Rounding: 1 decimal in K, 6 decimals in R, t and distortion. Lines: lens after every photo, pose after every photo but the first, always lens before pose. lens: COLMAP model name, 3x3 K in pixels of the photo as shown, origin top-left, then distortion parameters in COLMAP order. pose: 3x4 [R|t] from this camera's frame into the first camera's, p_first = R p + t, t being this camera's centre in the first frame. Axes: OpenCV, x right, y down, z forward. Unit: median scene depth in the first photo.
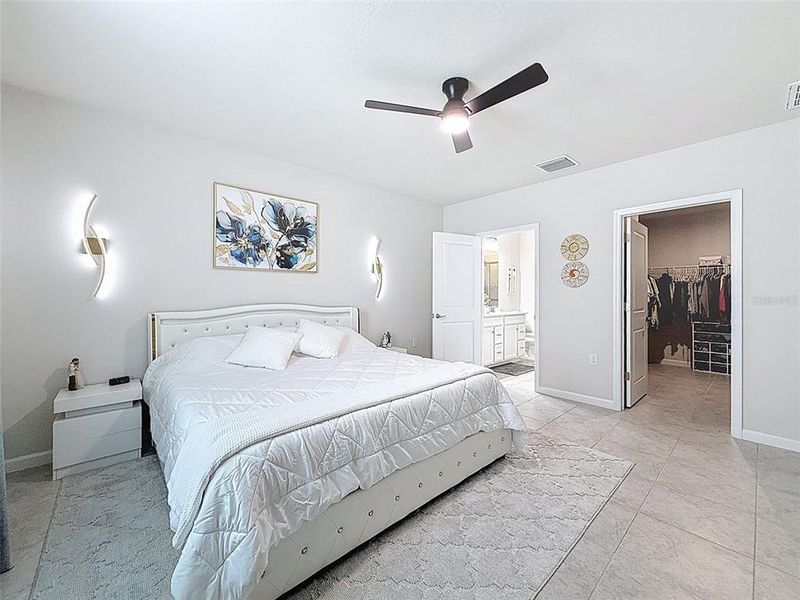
lens RADIAL K [[321.1, 0, 400.0], [0, 321.1, 300.0], [0, 0, 1]] dist [-0.001222, -0.000143]
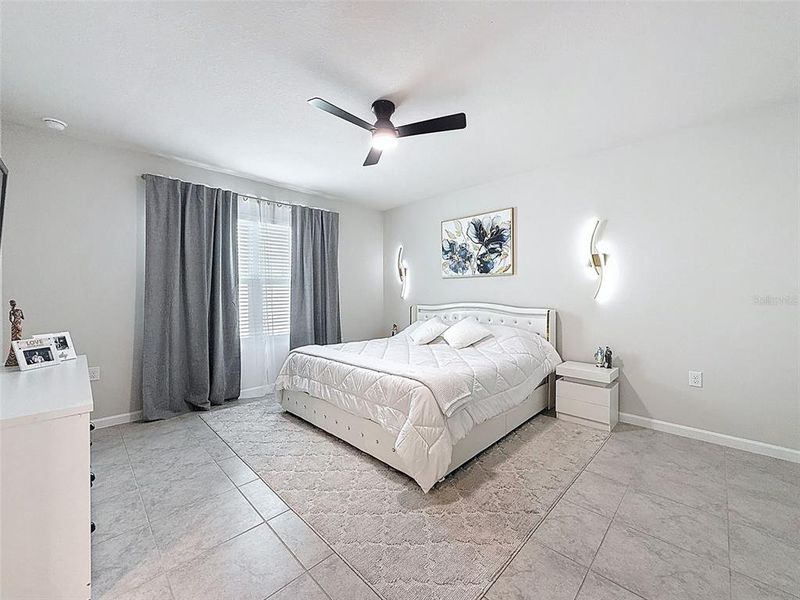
lens RADIAL K [[311.1, 0, 415.0], [0, 311.1, 314.7], [0, 0, 1]] dist [-0.000677, -0.000033]
pose [[0.099284, 0.052215, -0.993688, 0.792210], [-0.025112, 0.998436, 0.049956, 0.003641], [0.994742, 0.019994, 0.100439, 0.645887]]
